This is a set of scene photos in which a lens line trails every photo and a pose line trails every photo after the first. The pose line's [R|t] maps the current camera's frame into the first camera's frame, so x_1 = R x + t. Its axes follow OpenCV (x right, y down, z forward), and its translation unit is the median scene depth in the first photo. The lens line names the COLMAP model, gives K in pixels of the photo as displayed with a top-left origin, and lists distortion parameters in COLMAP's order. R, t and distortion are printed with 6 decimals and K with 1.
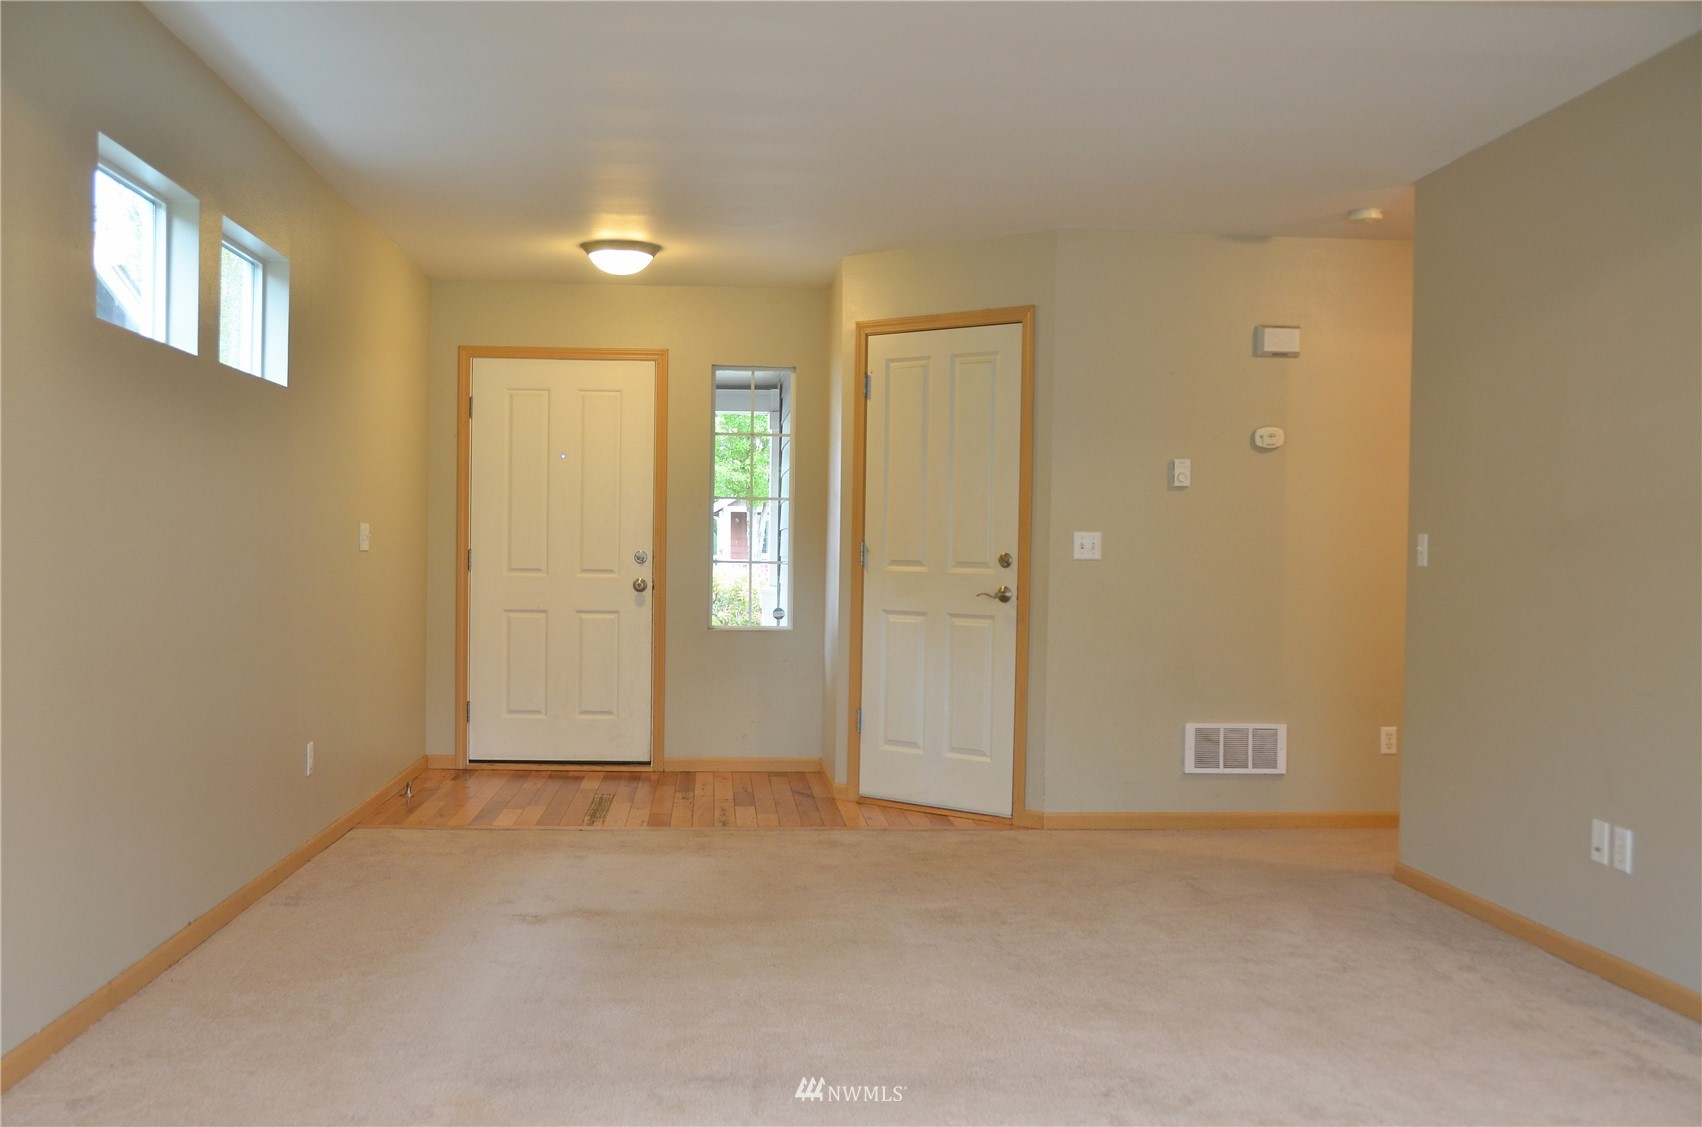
lens RADIAL K [[1615.3, 0, 850.6], [0, 1615.3, 558.3], [0, 0, 1]] dist [-0.019053, 0.000000]
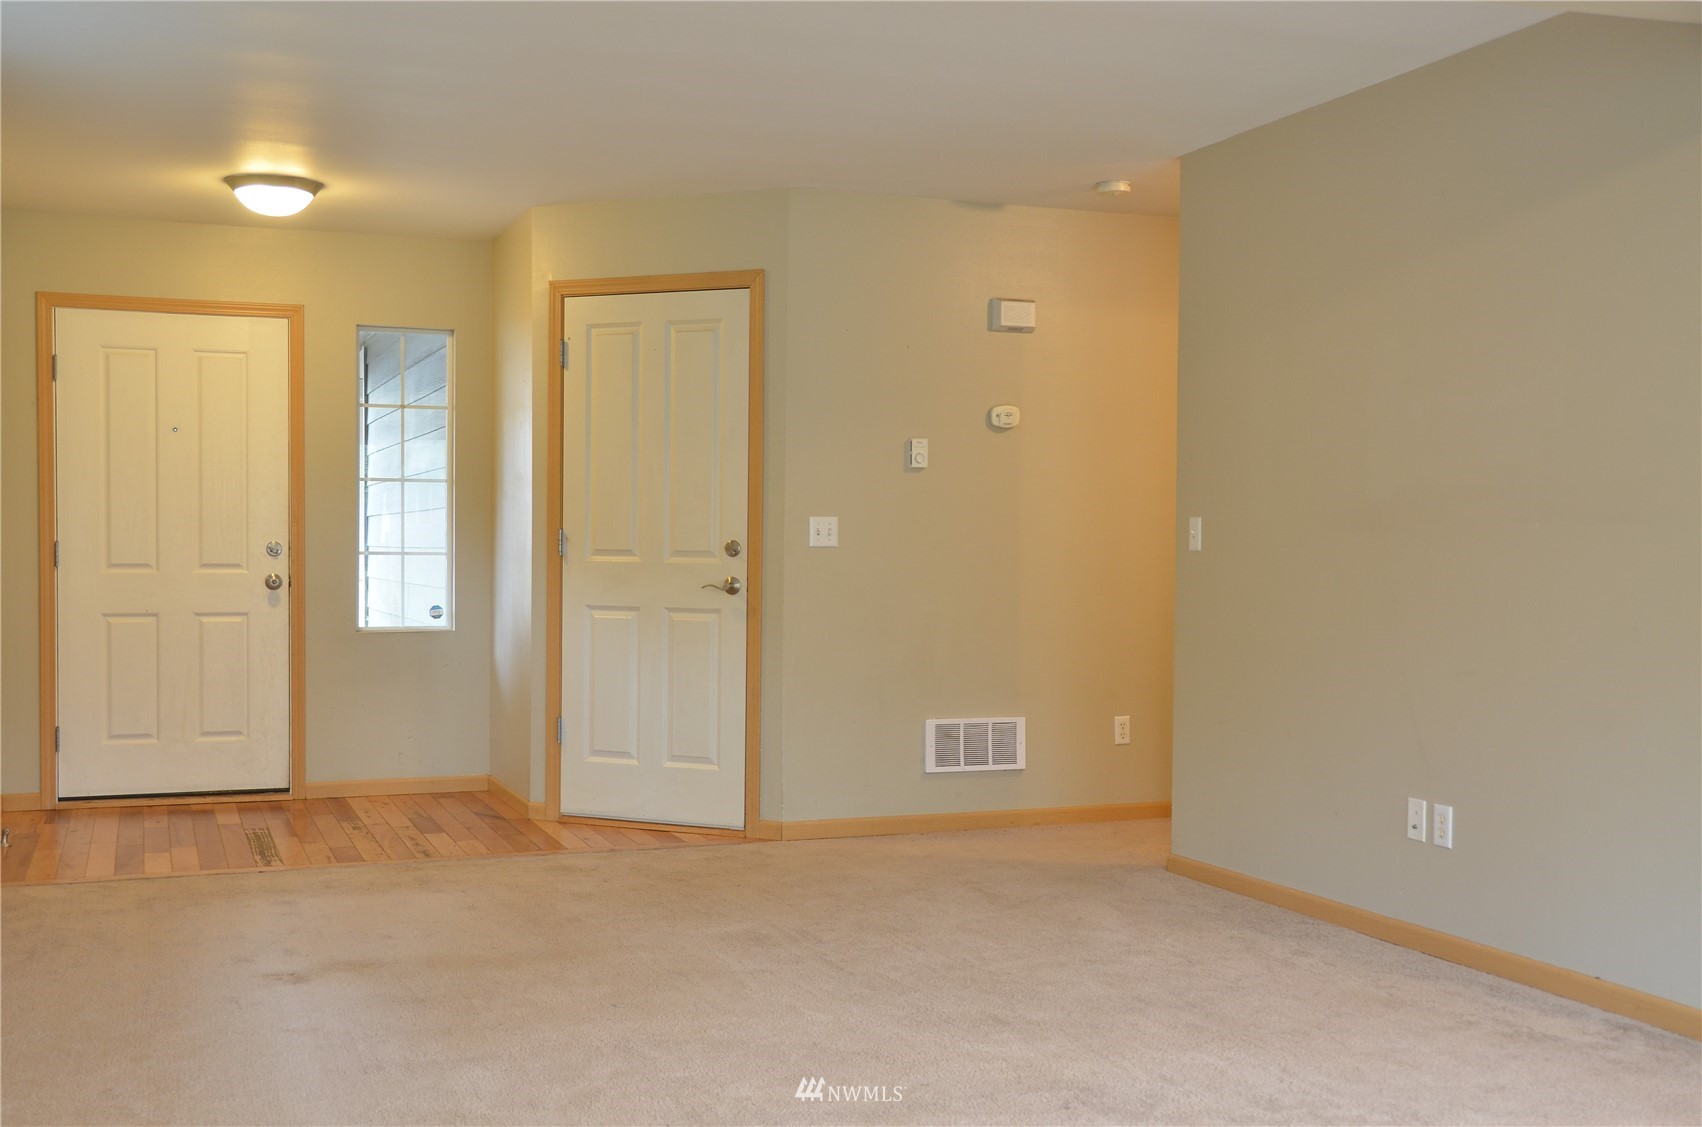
lens RADIAL K [[1800.0, 0, 836.4], [0, 1800.0, 563.5], [0, 0, 1]] dist [0.004093, 0.000000]
pose [[0.958149, -0.012512, 0.285997, -0.140734], [0.009454, 0.999882, 0.012072, -0.001958], [-0.286115, -0.008863, 0.958154, 0.009657]]
